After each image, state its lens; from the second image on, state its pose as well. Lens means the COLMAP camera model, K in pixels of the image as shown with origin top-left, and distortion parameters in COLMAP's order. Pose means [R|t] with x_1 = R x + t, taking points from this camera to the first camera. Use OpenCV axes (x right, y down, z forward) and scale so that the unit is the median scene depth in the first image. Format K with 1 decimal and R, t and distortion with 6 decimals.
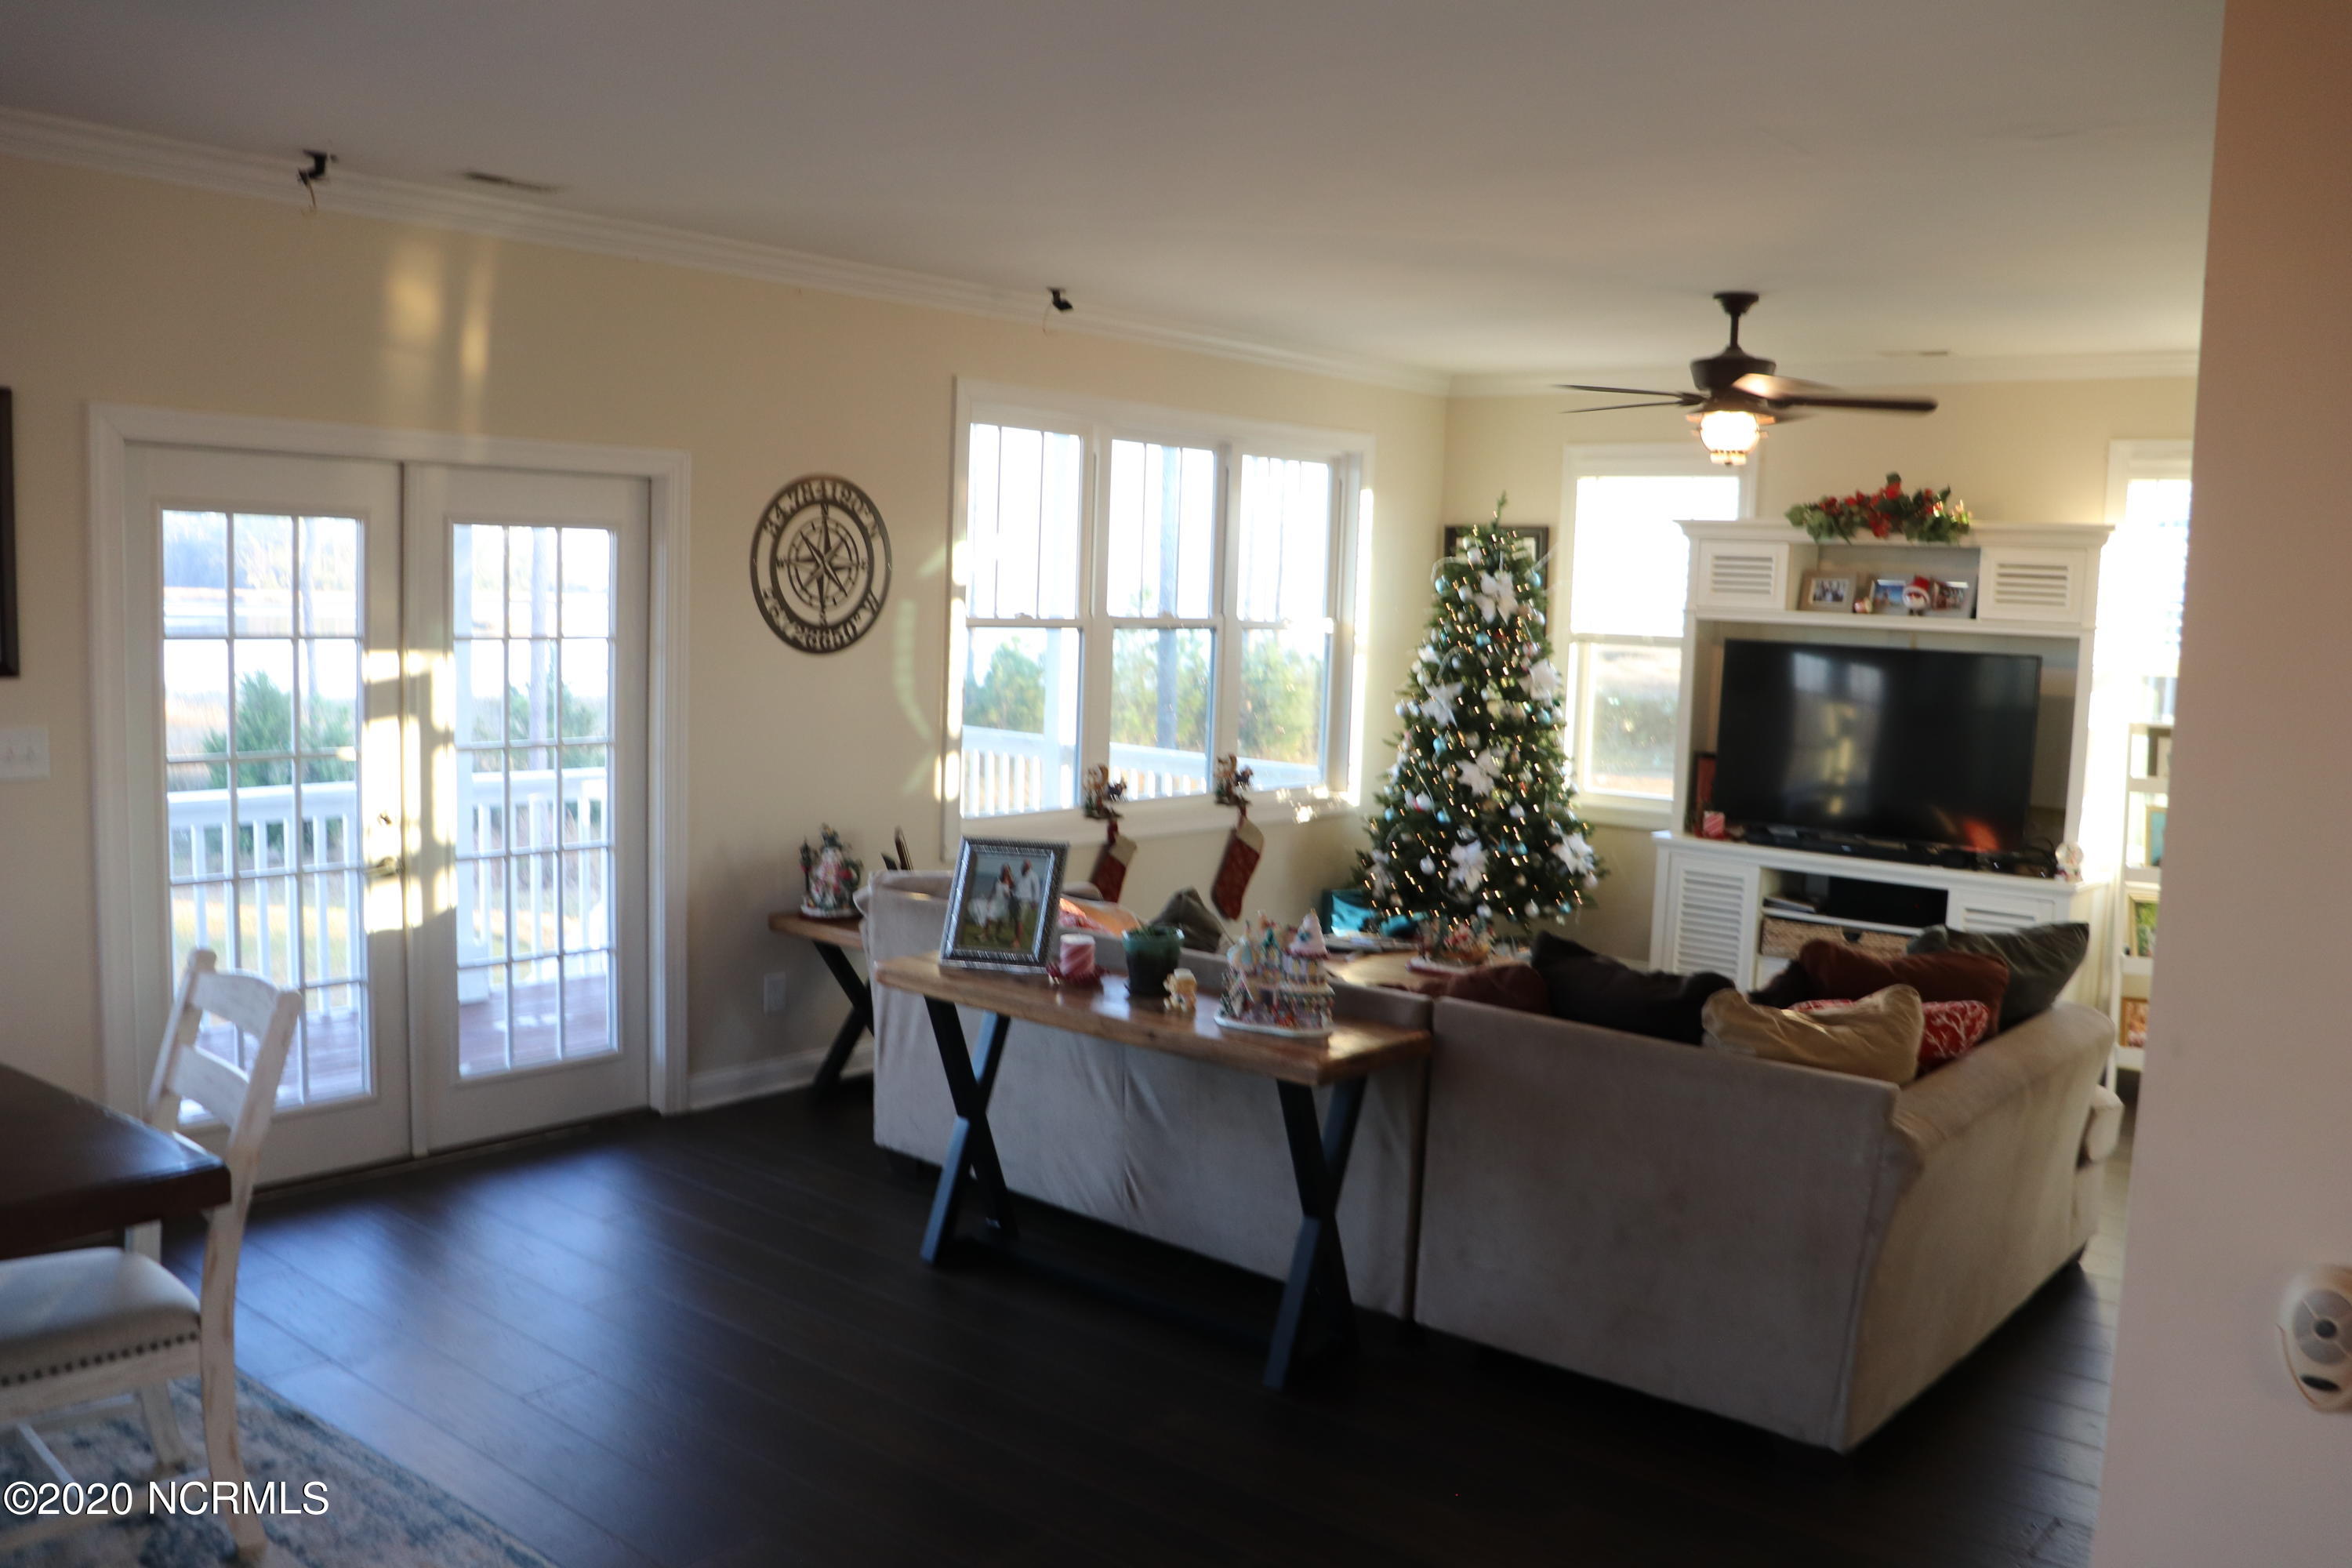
lens RADIAL K [[1934.9, 0, 1182.0], [0, 1934.9, 795.1], [0, 0, 1]] dist [-0.172911, 0.157013]
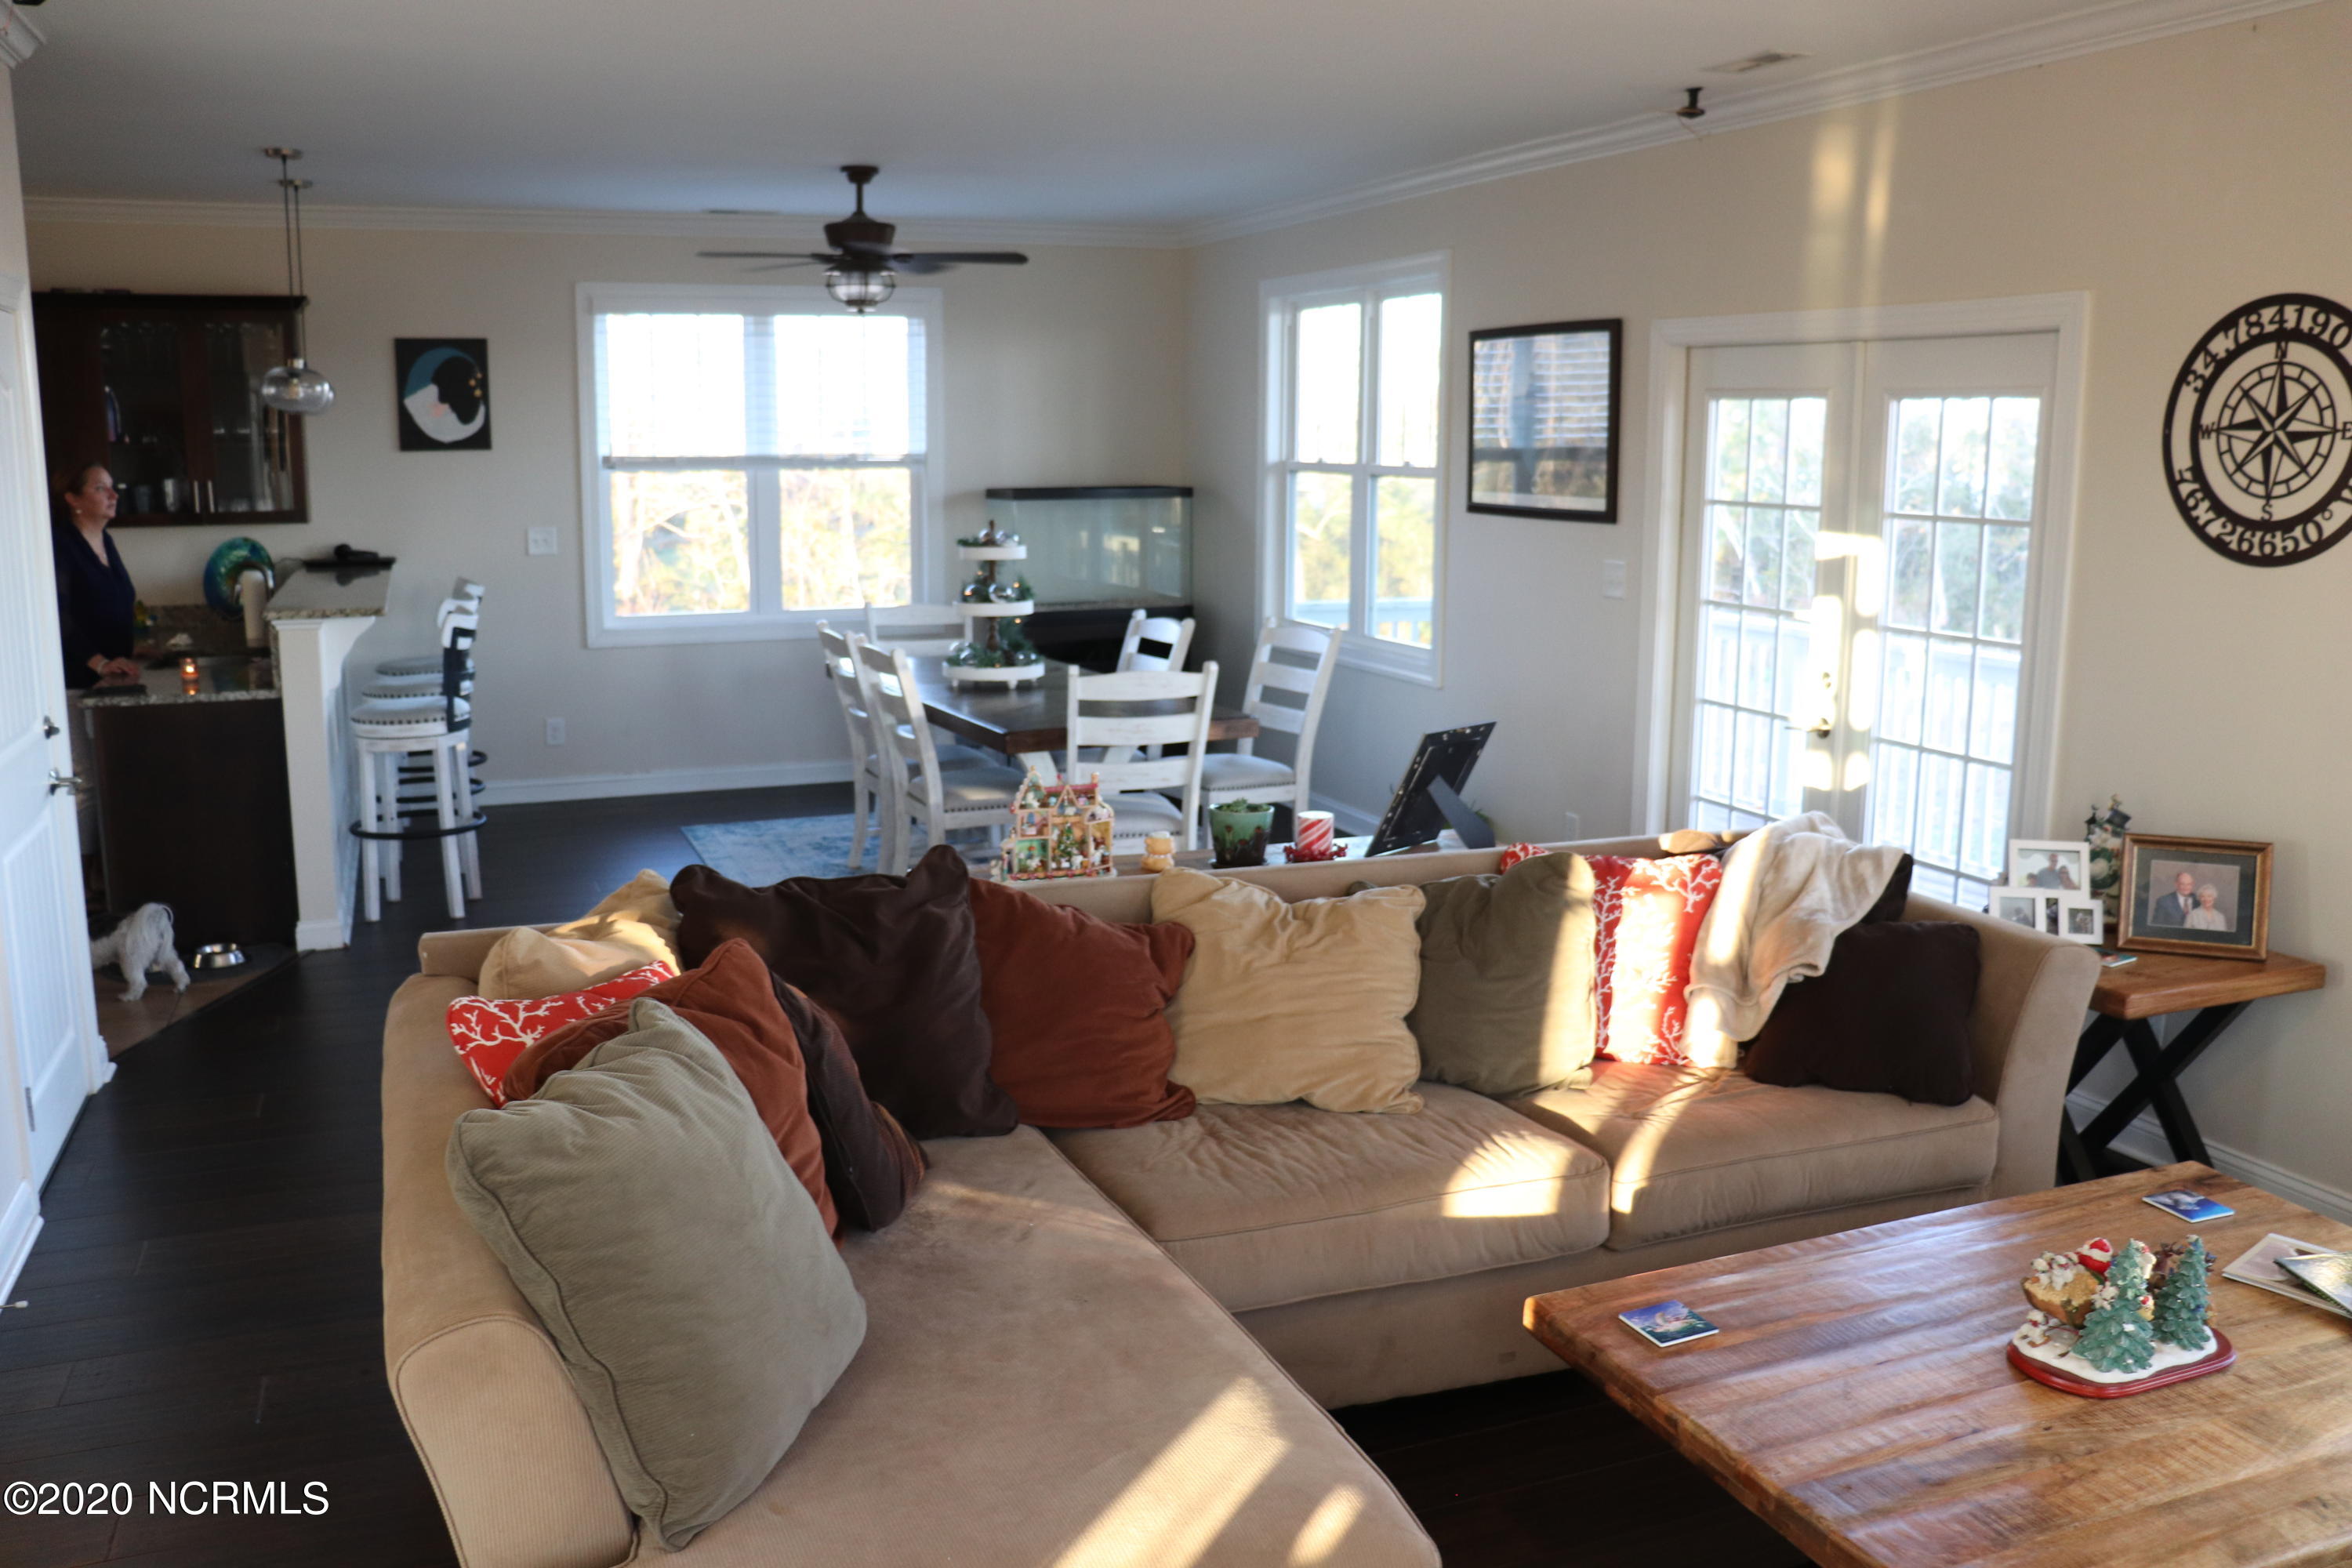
lens RADIAL K [[1934.9, 0, 1182.0], [0, 1934.9, 795.1], [0, 0, 1]] dist [-0.172911, 0.157013]
pose [[-0.463936, 0.123420, -0.877229, 0.533054], [-0.117875, 0.972841, 0.199212, -0.075003], [0.877991, 0.195825, -0.436788, 0.906622]]
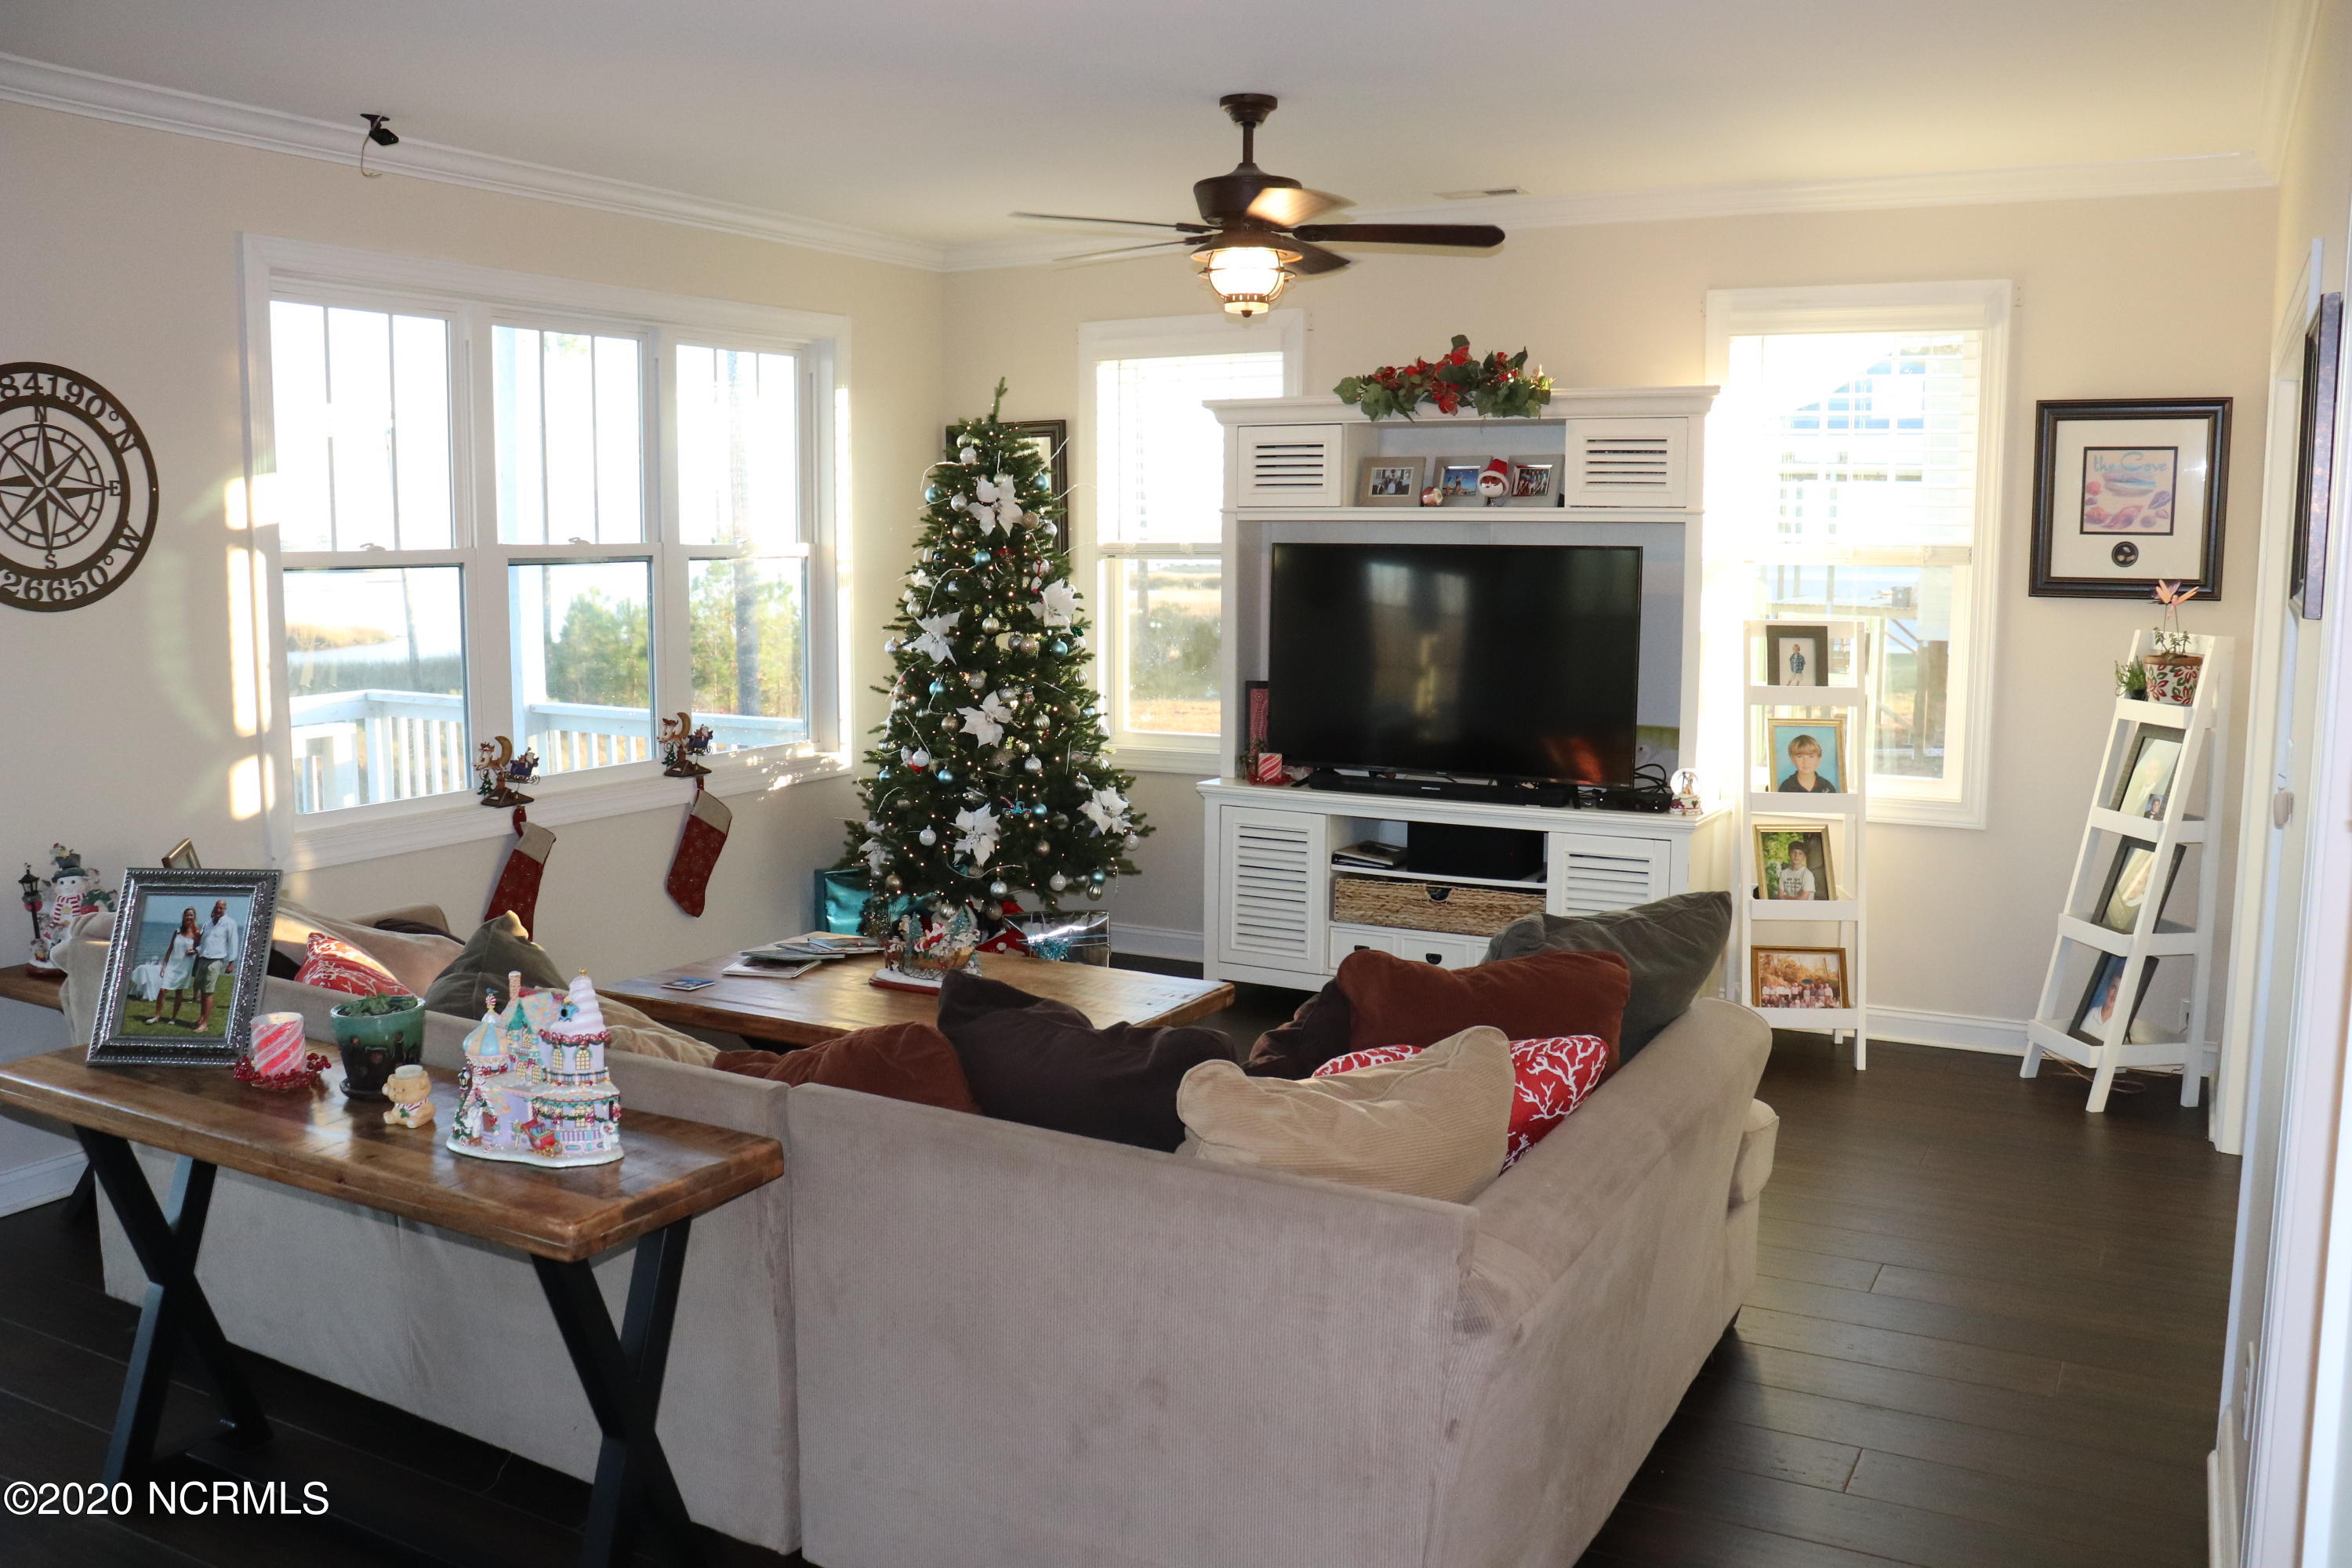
lens RADIAL K [[1979.3, 0, 1148.9], [0, 1979.3, 773.2], [0, 0, 1]] dist [-0.162520, 0.198138]
pose [[0.981490, -0.056245, 0.183069, 0.080520], [0.052772, 0.998323, 0.023789, -0.006292], [-0.184100, -0.013688, 0.982812, 0.190284]]
